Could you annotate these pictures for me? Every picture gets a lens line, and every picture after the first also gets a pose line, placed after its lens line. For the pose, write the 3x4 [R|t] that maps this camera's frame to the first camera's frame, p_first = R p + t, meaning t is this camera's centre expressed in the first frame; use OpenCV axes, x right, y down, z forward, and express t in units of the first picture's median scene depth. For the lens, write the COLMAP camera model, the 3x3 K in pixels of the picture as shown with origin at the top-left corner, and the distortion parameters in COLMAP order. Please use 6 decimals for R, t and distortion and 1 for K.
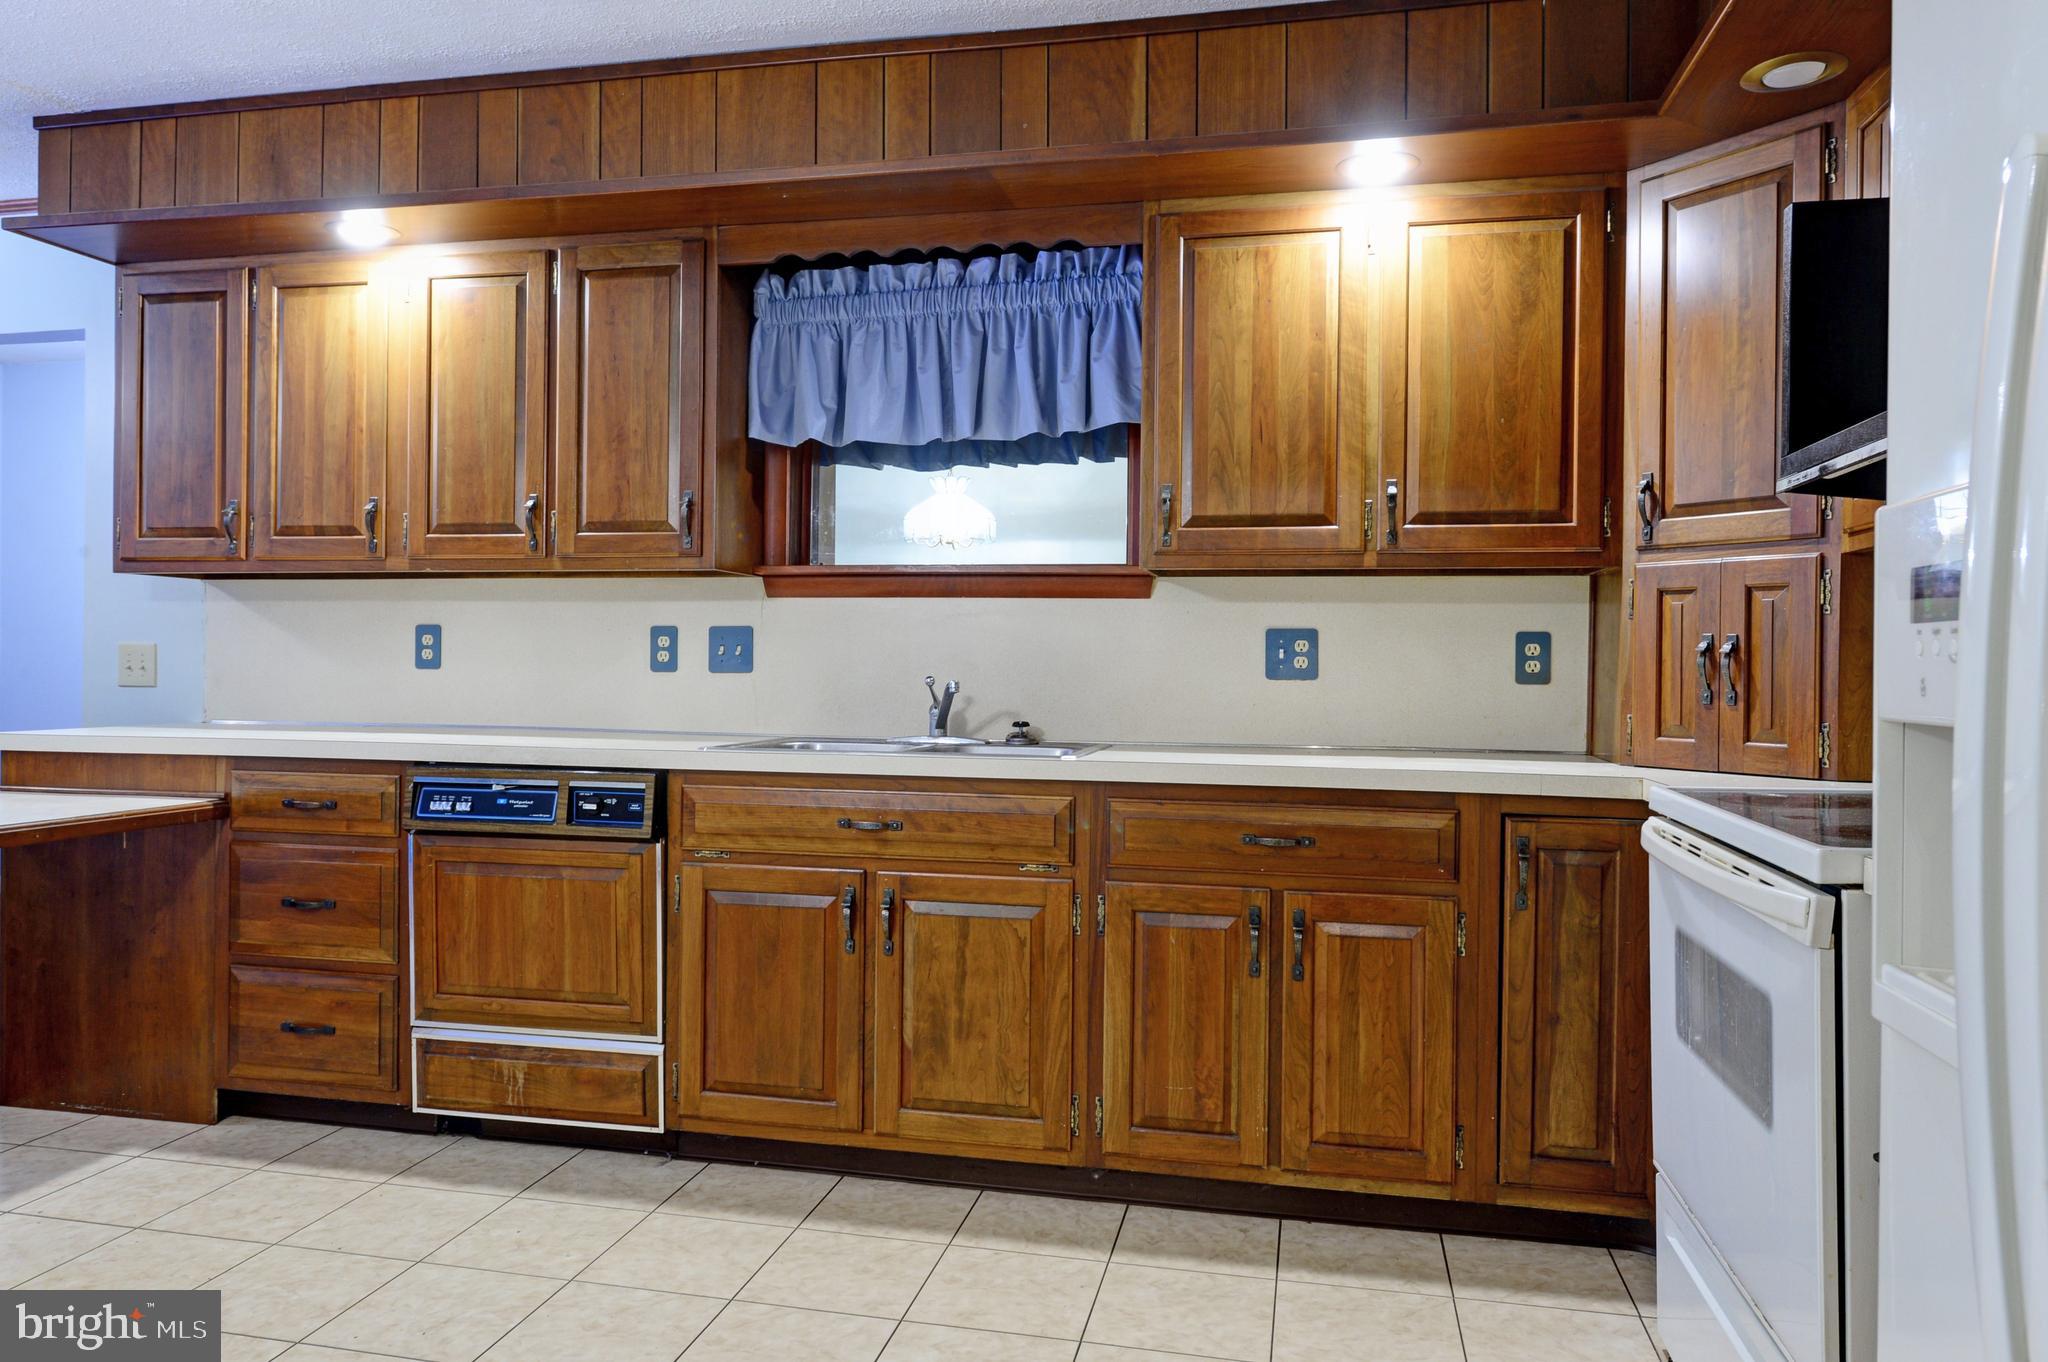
lens RADIAL K [[1379.1, 0, 1018.1], [0, 1379.1, 677.7], [0, 0, 1]] dist [0.004556, -0.001938]
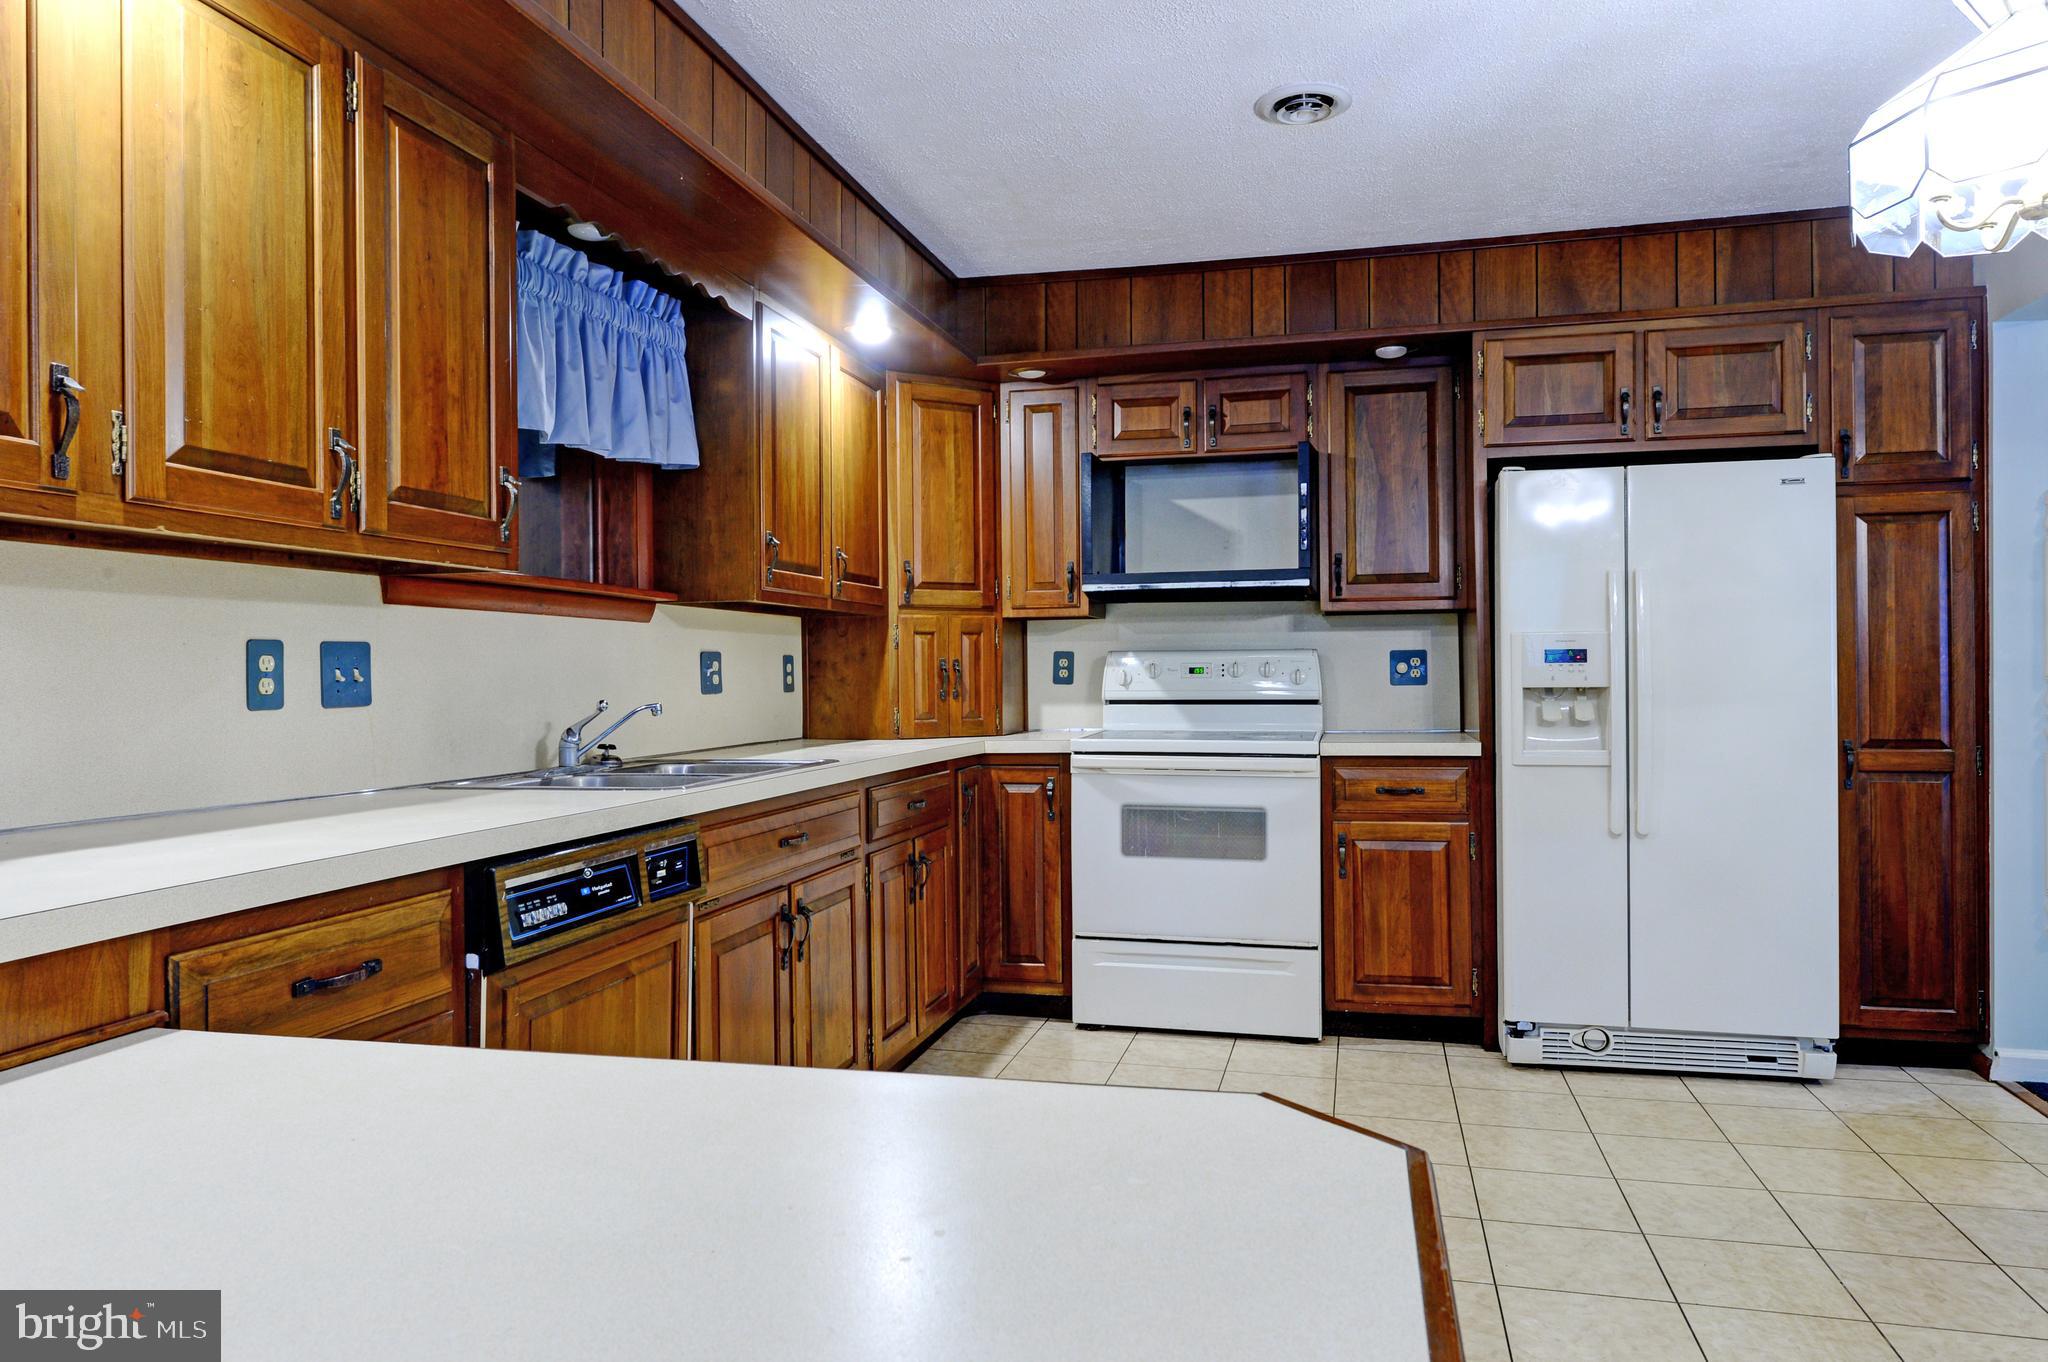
lens RADIAL K [[1379.1, 0, 1018.0], [0, 1379.1, 666.6], [0, 0, 1]] dist [0.004556, -0.001938]
pose [[0.019630, -0.006614, 0.999785, -0.981346], [0.018220, 0.999814, 0.006256, -0.024254], [-0.999641, 0.018093, 0.019747, 0.692138]]
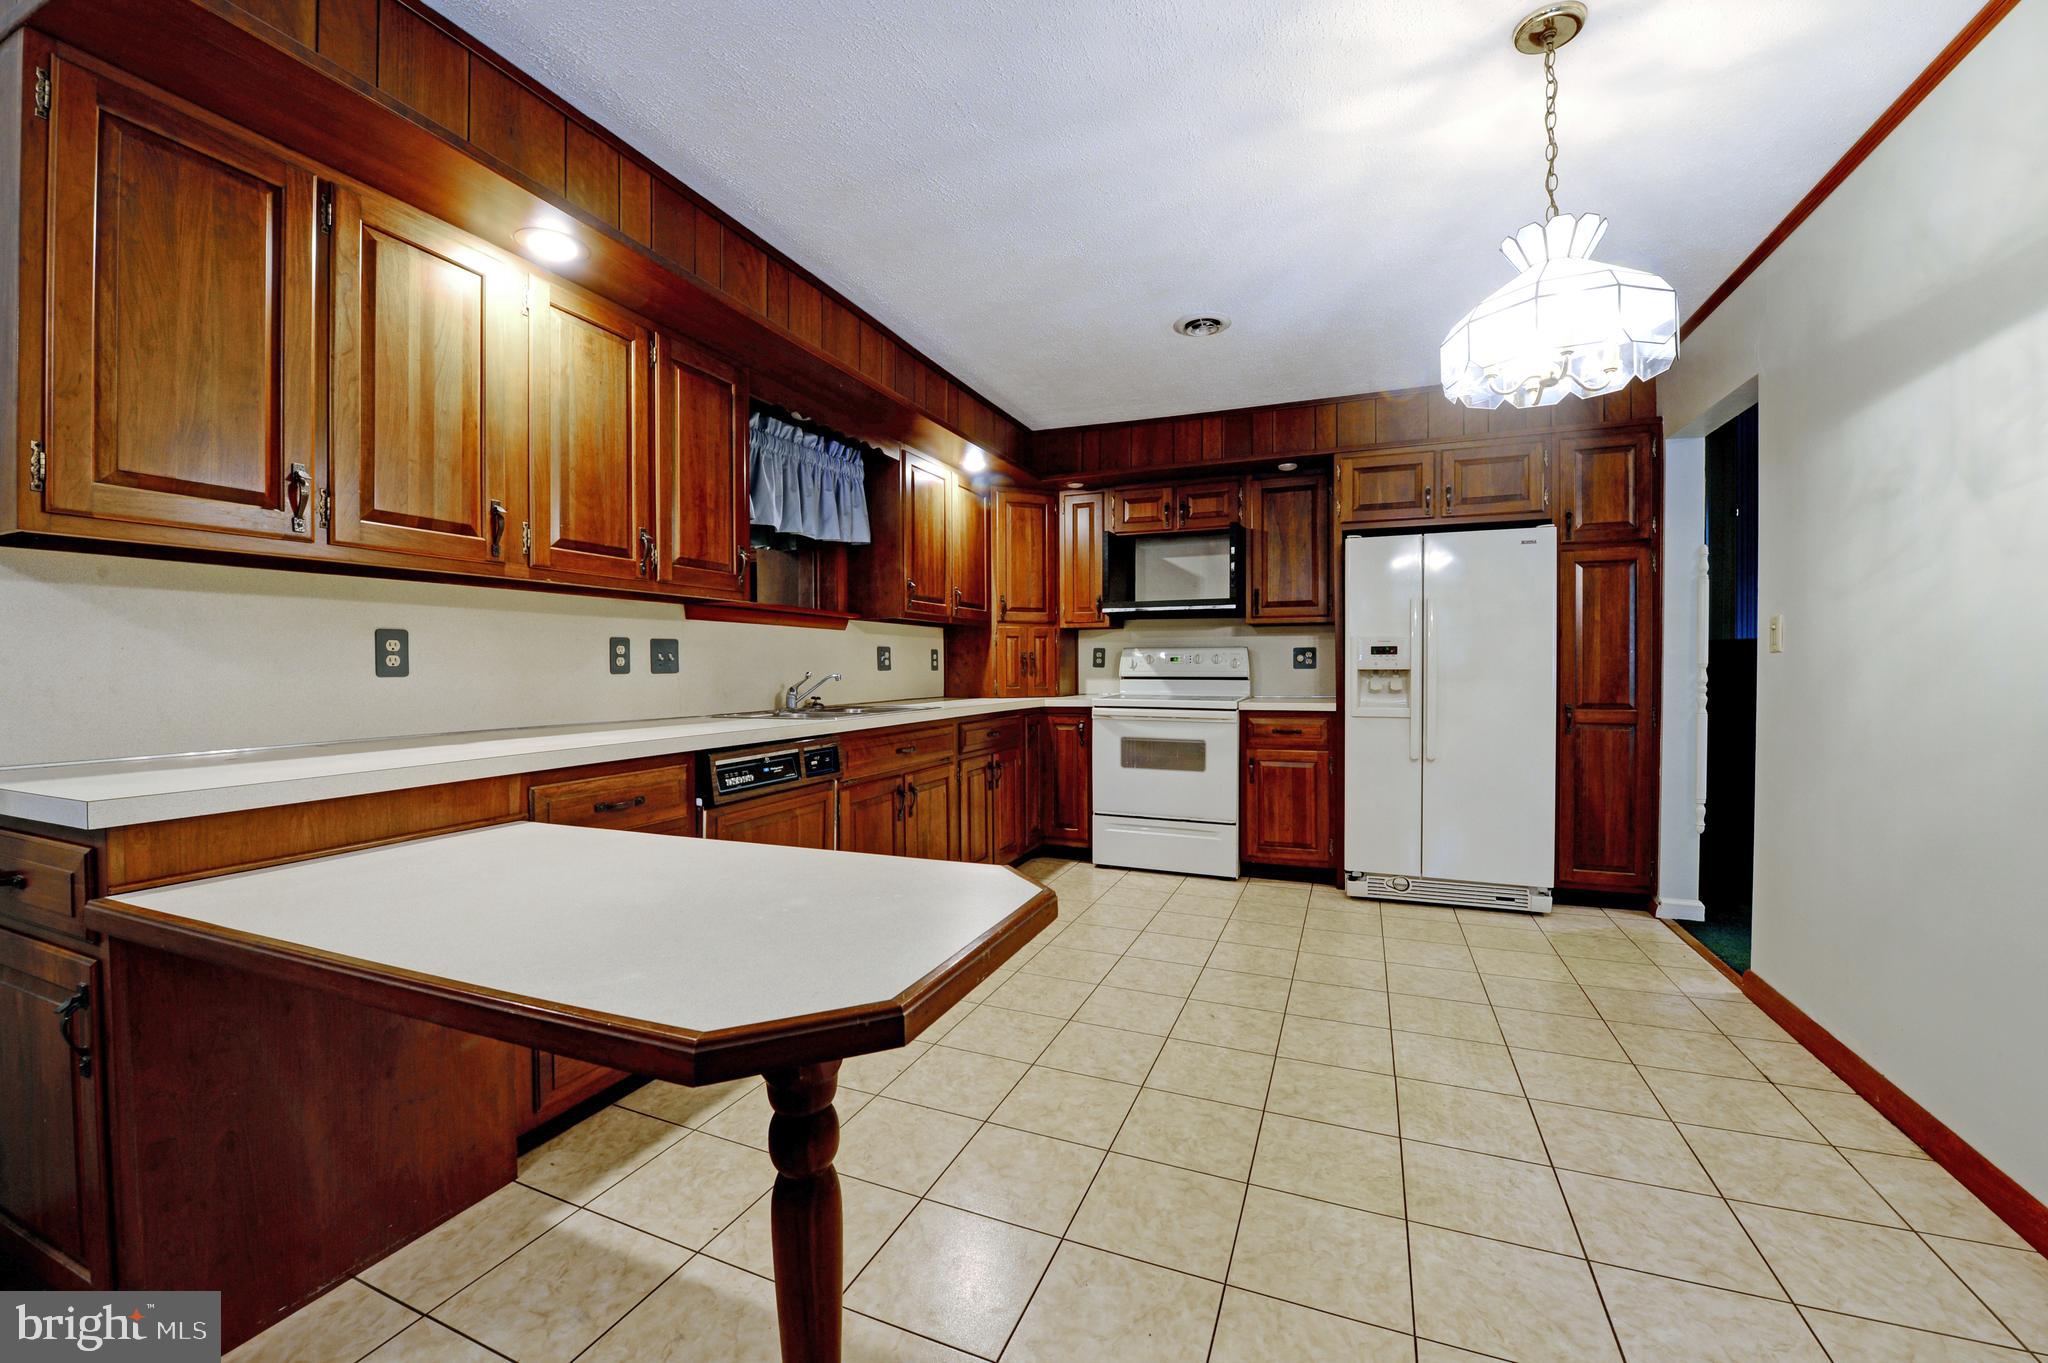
lens RADIAL K [[835.4, 0, 1014.7], [0, 835.4, 674.4], [0, 0, 1]] dist [-0.017770, -0.000655]
pose [[0.168315, -0.021711, 0.985494, -1.029934], [0.014461, 0.999704, 0.019554, -0.014460], [-0.985627, 0.010960, 0.168579, 0.566536]]
